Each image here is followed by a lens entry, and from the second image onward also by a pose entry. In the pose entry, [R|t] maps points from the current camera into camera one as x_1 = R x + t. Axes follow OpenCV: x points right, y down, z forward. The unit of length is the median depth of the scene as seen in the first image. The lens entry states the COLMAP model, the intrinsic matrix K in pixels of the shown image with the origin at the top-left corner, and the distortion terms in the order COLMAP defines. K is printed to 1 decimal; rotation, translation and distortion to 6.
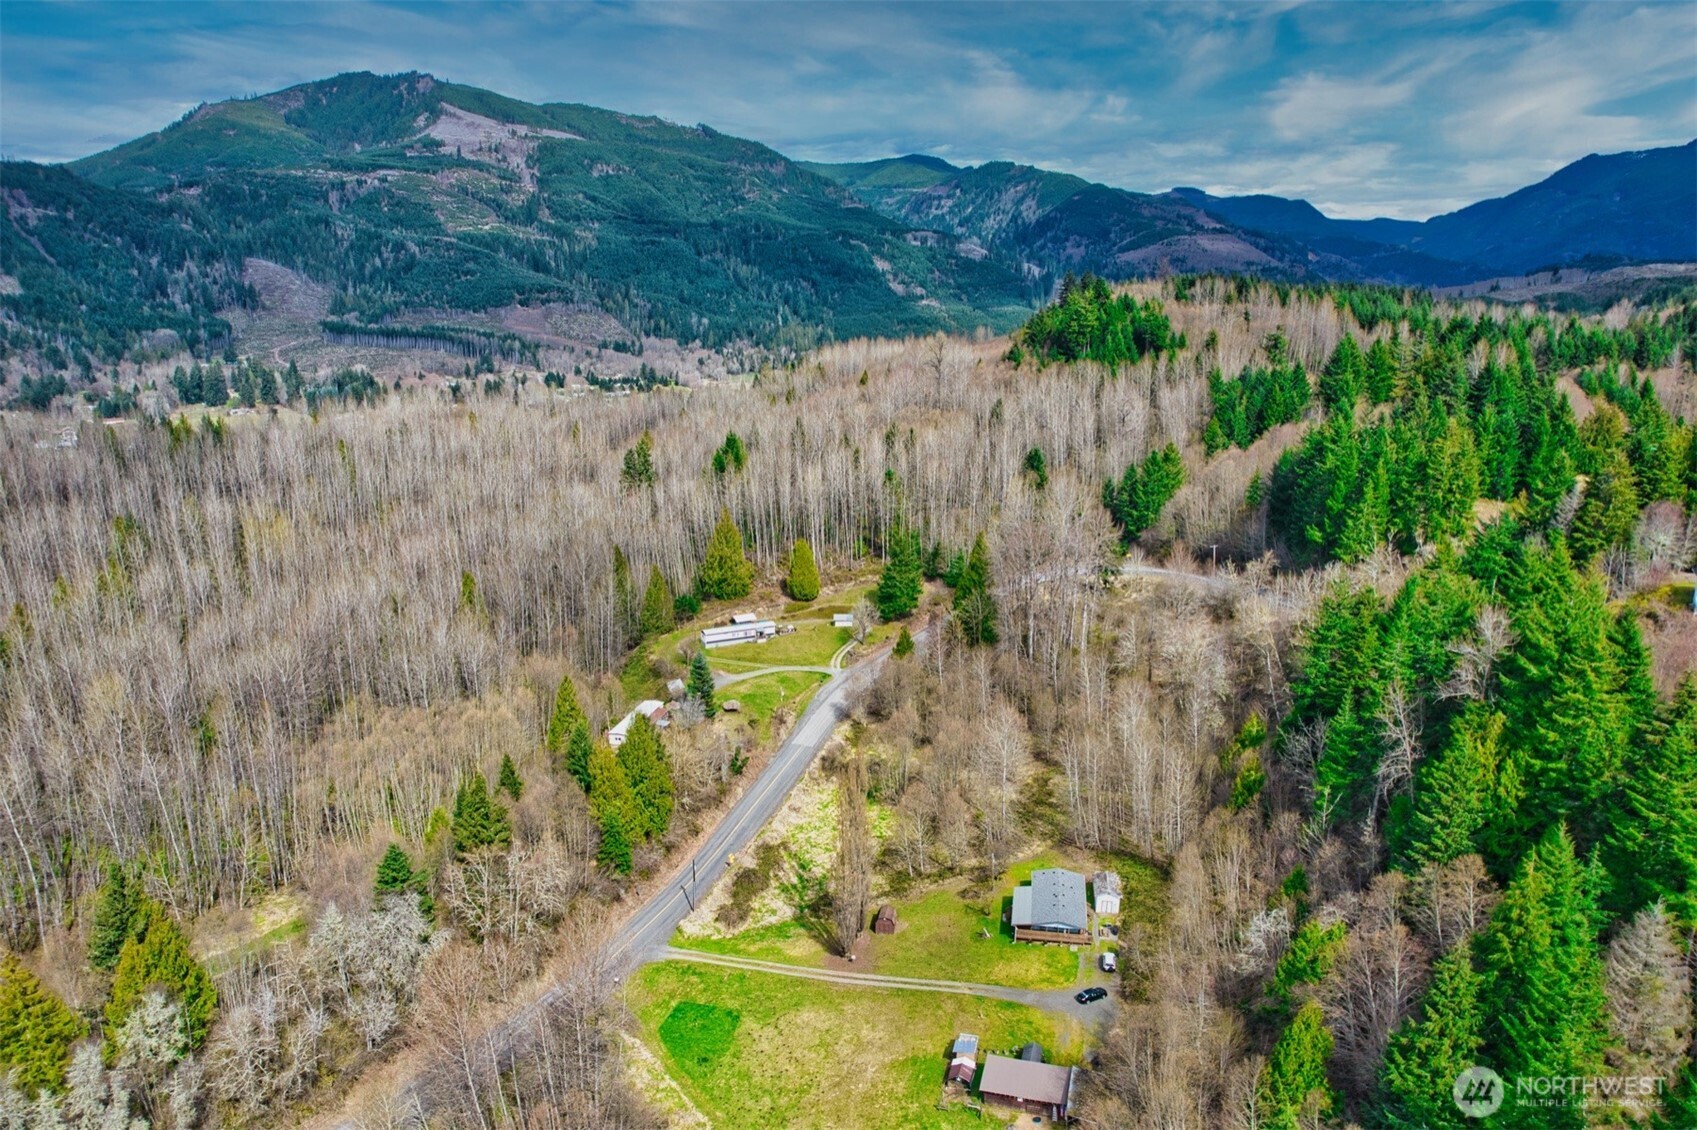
lens RADIAL K [[1070.2, 0, 847.5], [0, 1070.2, 566.2], [0, 0, 1]] dist [0.002858, 0.012908]
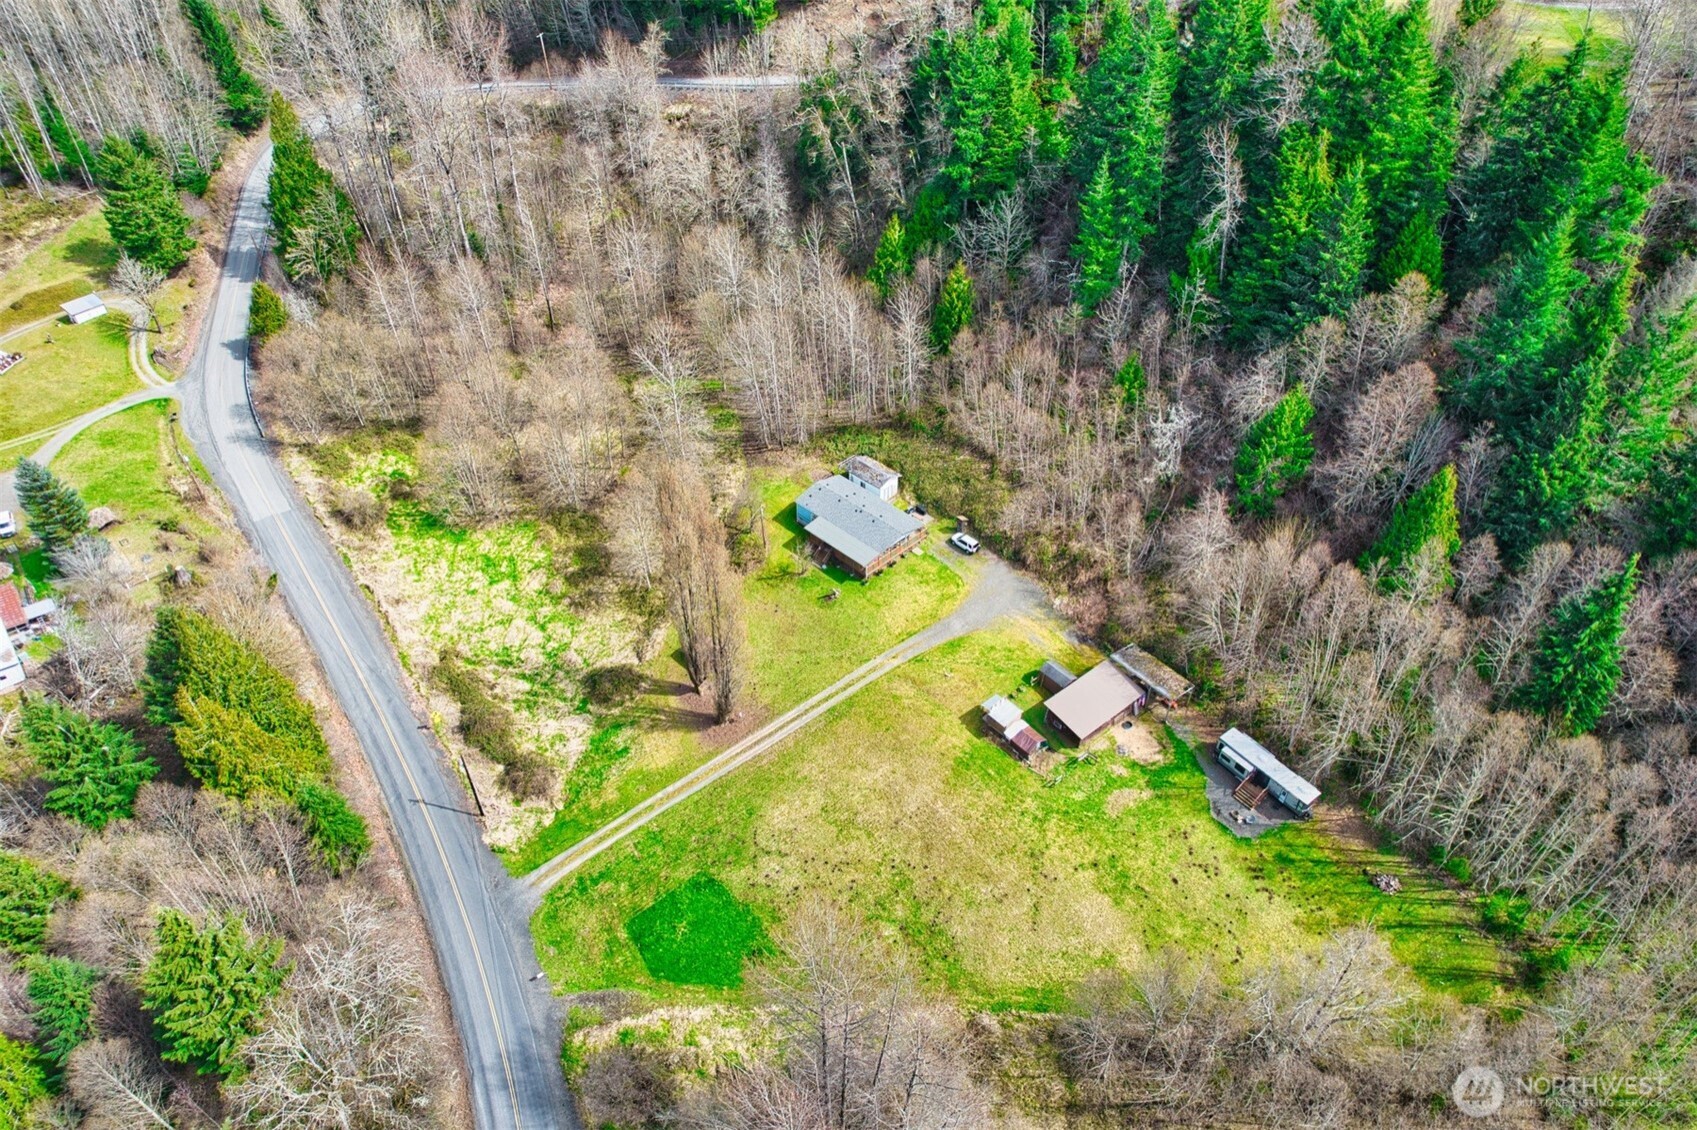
lens RADIAL K [[1070.2, 0, 846.7], [0, 1070.2, 552.3], [0, 0, 1]] dist [0.002858, 0.012908]
pose [[0.586698, -0.503781, 0.634027, -0.343353], [0.195838, 0.847963, 0.492550, -0.076799], [-0.785769, -0.164812, 0.596158, 0.489392]]
